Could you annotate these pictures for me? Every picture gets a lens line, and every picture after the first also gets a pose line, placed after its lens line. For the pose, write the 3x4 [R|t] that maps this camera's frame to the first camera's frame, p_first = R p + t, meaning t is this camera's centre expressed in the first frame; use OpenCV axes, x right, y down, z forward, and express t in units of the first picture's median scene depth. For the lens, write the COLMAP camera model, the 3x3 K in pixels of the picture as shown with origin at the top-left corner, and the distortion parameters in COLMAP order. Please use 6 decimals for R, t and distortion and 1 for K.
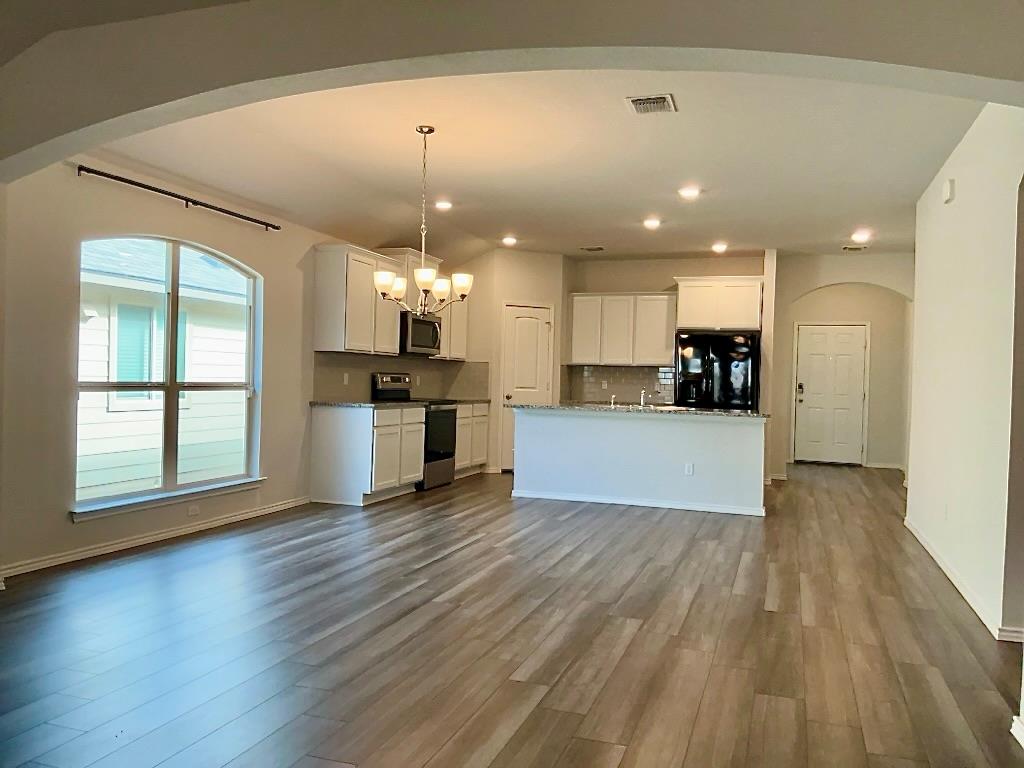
lens RADIAL K [[807.7, 0, 514.7], [0, 807.7, 382.8], [0, 0, 1]] dist [0.039515, -0.028305]
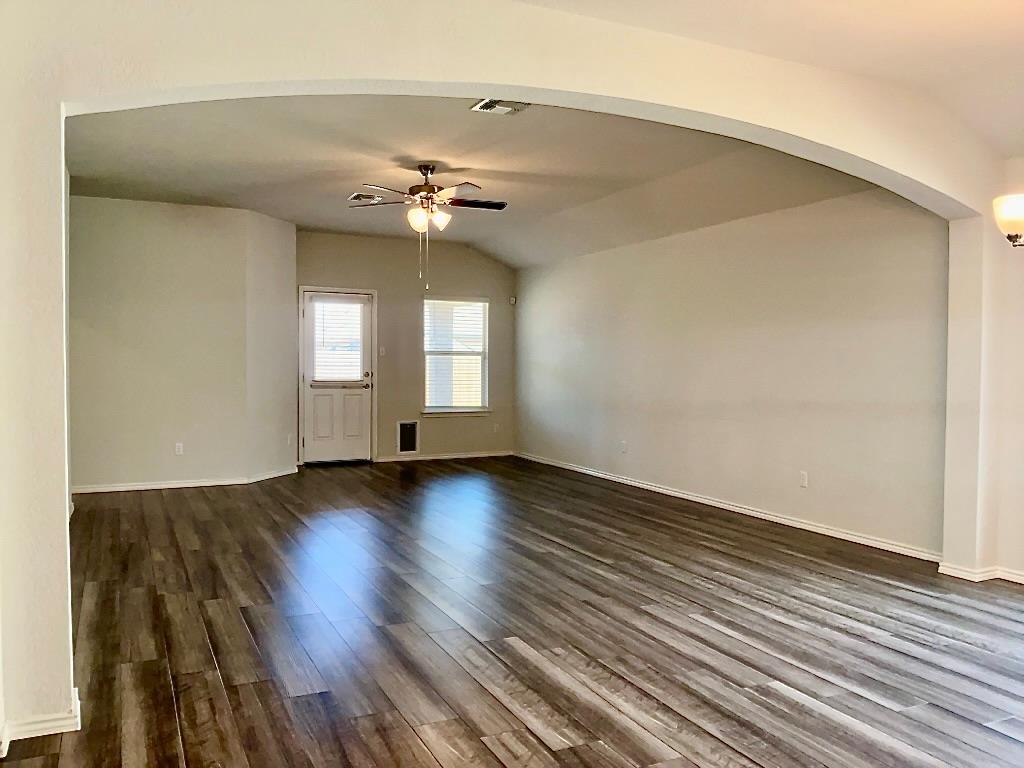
lens RADIAL K [[807.7, 0, 514.5], [0, 807.7, 384.9], [0, 0, 1]] dist [0.039515, -0.028305]
pose [[-0.709429, -0.007706, -0.704735, 0.700759], [-0.031490, 0.999288, 0.020773, -0.020739], [0.704073, 0.036929, -0.709167, 1.544474]]
